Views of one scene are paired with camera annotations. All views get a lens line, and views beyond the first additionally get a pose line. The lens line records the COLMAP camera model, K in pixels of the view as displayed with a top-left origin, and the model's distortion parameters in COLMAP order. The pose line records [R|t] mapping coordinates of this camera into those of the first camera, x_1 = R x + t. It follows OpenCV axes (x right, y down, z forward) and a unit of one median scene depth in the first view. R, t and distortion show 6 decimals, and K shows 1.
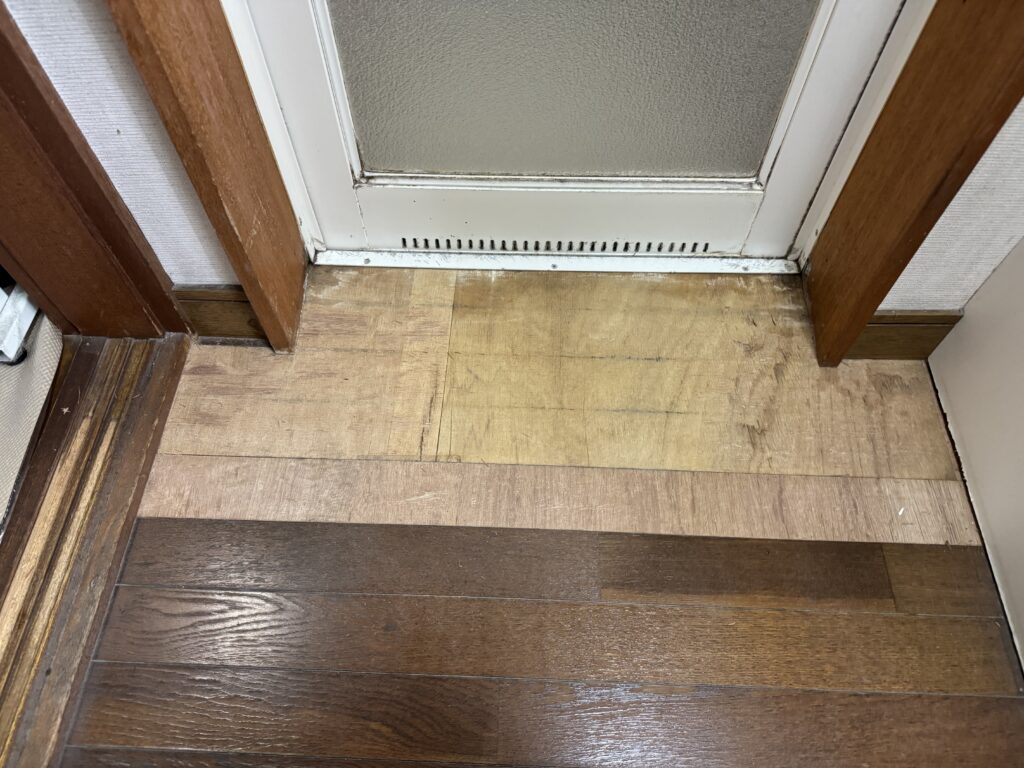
lens RADIAL K [[732.8, 0, 507.8], [0, 732.8, 392.8], [0, 0, 1]] dist [0.008085, -0.032754]
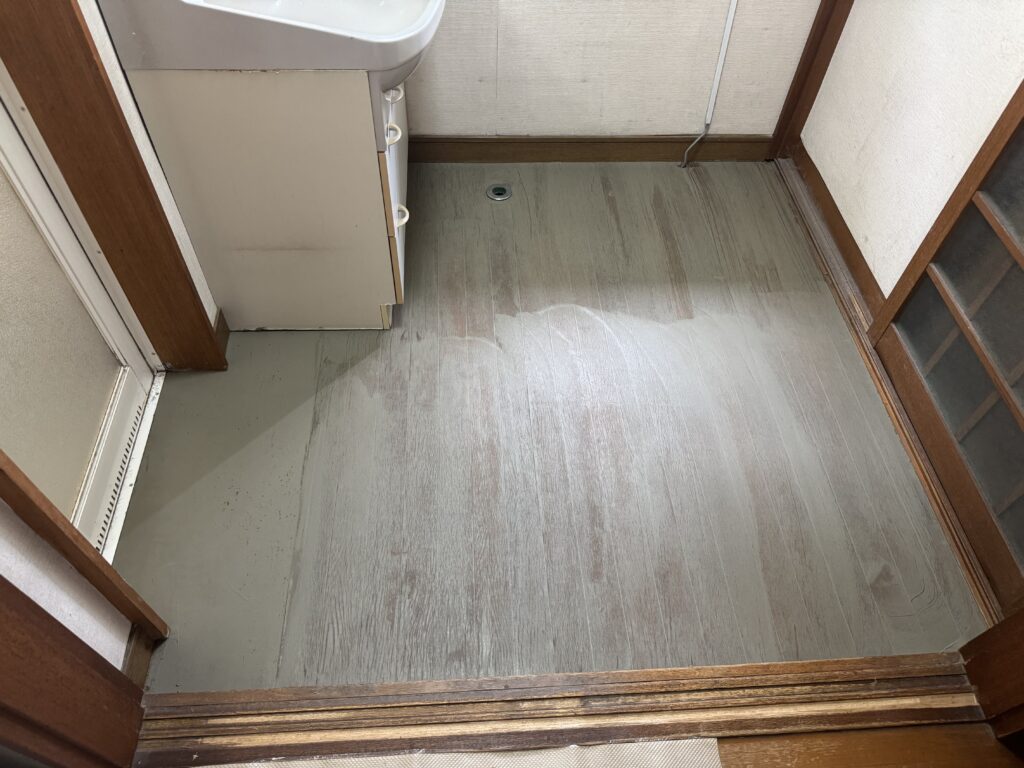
lens RADIAL K [[732.8, 0, 515.0], [0, 732.8, 380.6], [0, 0, 1]] dist [0.008085, -0.032754]
pose [[-0.100086, -0.776220, 0.622467, -0.955724], [0.823779, 0.286208, 0.489359, -0.370016], [-0.558006, 0.561753, 0.610789, -0.685219]]
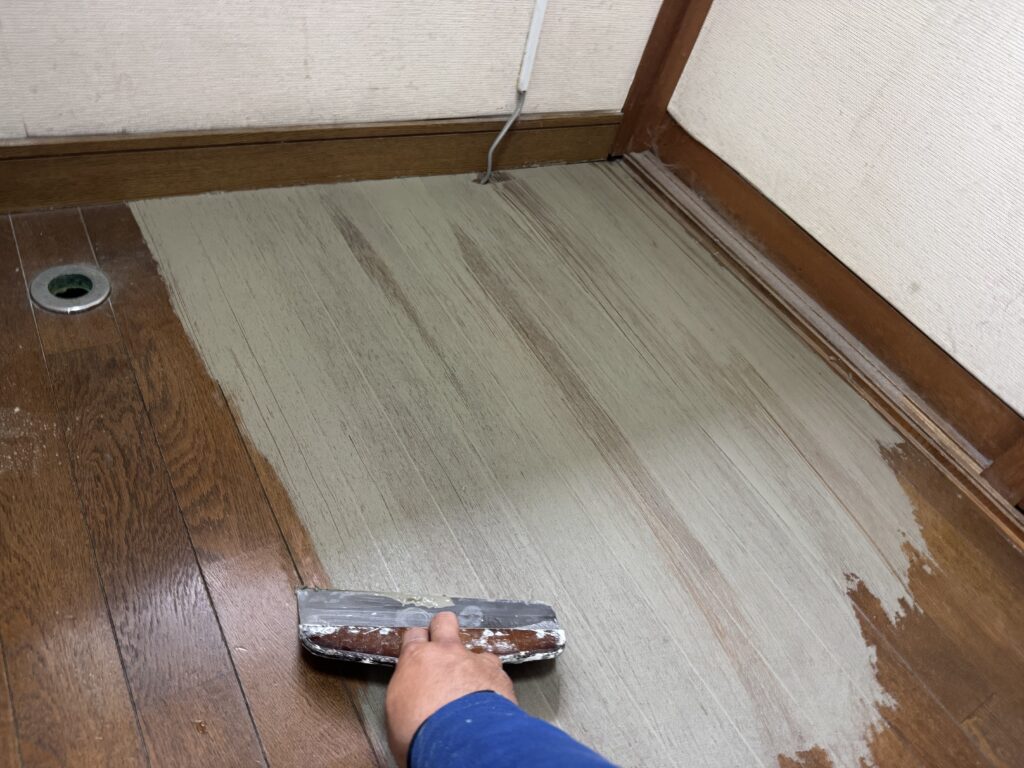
lens RADIAL K [[732.8, 0, 521.4], [0, 732.8, 383.0], [0, 0, 1]] dist [0.008085, -0.032754]
pose [[-0.532038, -0.689335, 0.491683, 0.353653], [0.559344, 0.149811, 0.815286, 0.248190], [-0.635665, 0.708783, 0.305870, -0.000211]]
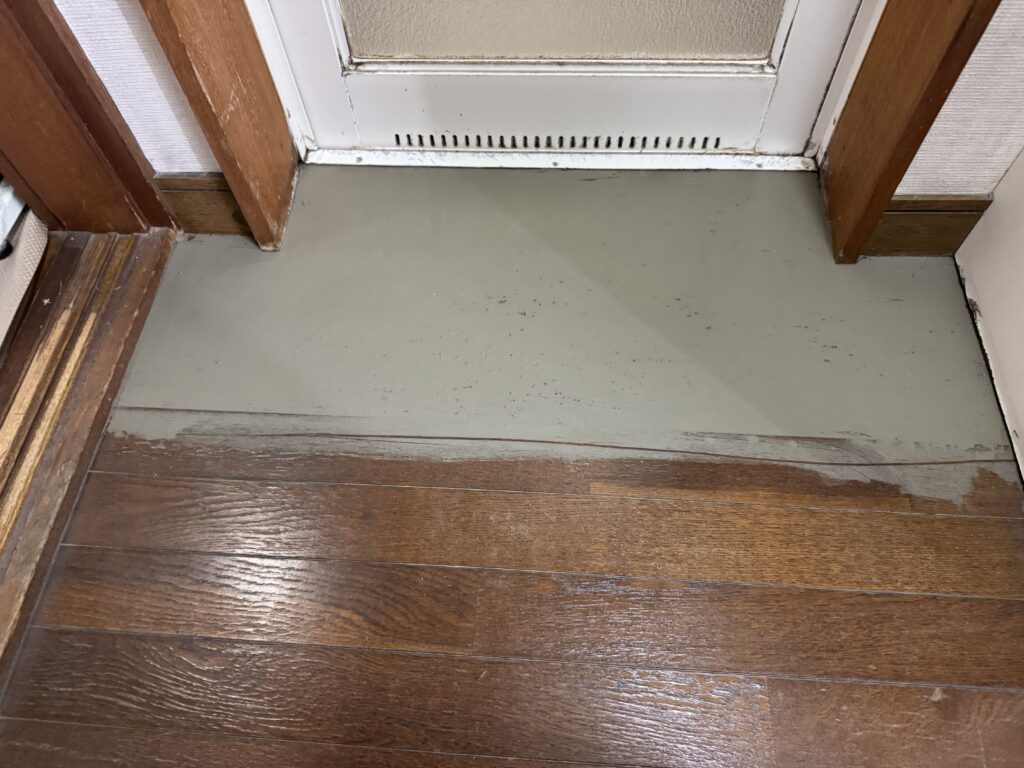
lens RADIAL K [[732.8, 0, 508.5], [0, 732.8, 383.2], [0, 0, 1]] dist [0.008085, -0.032754]
pose [[0.999003, 0.008556, -0.043825, 0.052389], [-0.007875, 0.999846, 0.015680, 0.106899], [0.043953, -0.015319, 0.998916, 0.048719]]
